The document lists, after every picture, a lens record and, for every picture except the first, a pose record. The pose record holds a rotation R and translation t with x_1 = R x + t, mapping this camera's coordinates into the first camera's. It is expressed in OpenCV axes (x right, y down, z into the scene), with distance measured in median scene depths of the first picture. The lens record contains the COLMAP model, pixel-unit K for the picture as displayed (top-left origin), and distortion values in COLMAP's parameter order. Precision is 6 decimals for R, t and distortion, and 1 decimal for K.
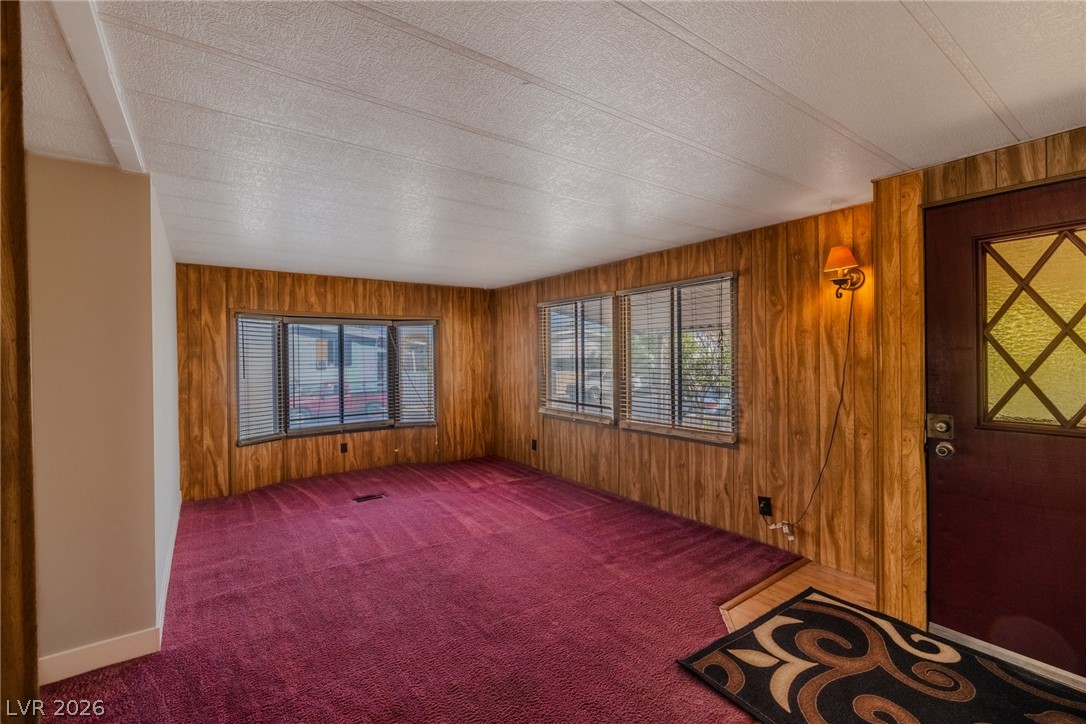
lens RADIAL K [[472.6, 0, 547.3], [0, 472.6, 356.8], [0, 0, 1]] dist [-0.001287, 0.000469]
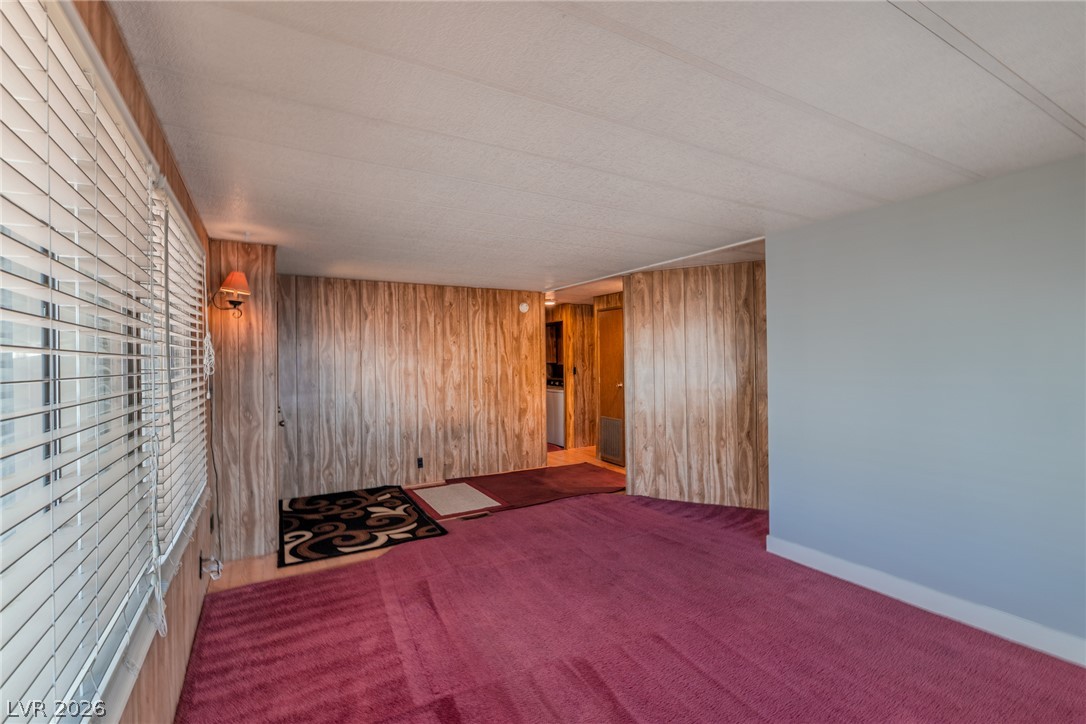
lens RADIAL K [[469.7, 0, 531.7], [0, 469.7, 359.2], [0, 0, 1]] dist [-0.000417, 0.000191]
pose [[-0.988955, 0.023738, 0.146305, -0.148816], [0.024366, 0.999700, 0.002507, -0.006887], [-0.146202, 0.006044, -0.989236, 1.241301]]
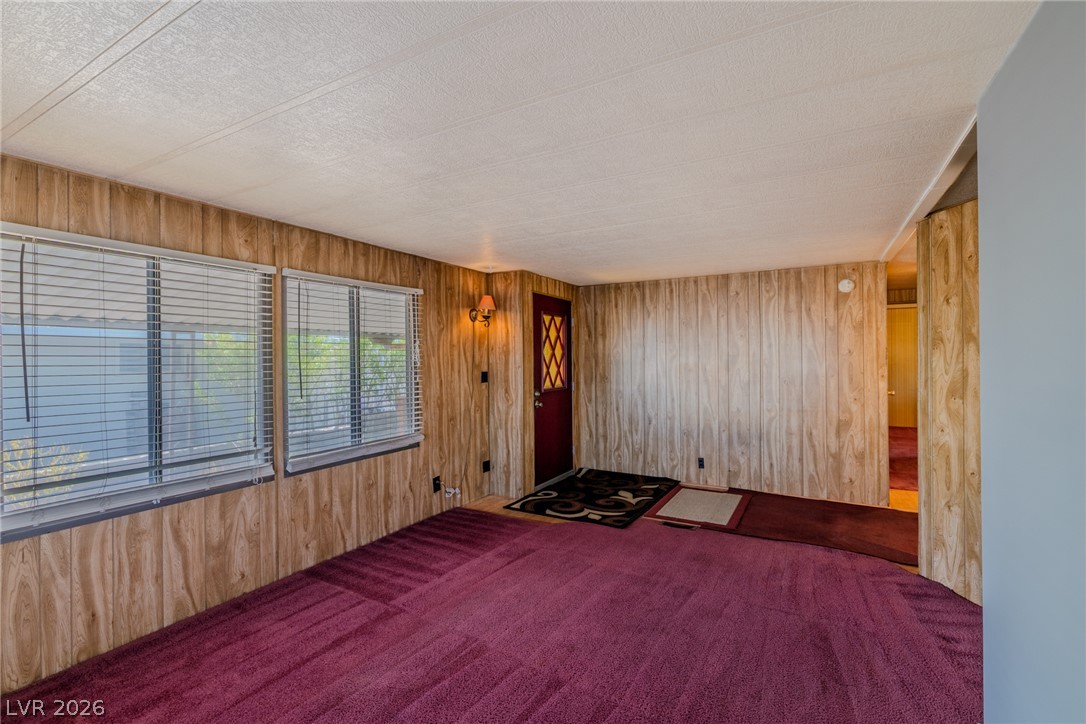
lens RADIAL K [[472.6, 0, 547.3], [0, 472.6, 356.8], [0, 0, 1]] dist [-0.001287, 0.000469]
pose [[-0.405655, 0.016417, 0.913879, -0.589680], [0.017615, 0.999793, -0.010142, -0.001127], [-0.913856, 0.011984, -0.405861, 0.912860]]
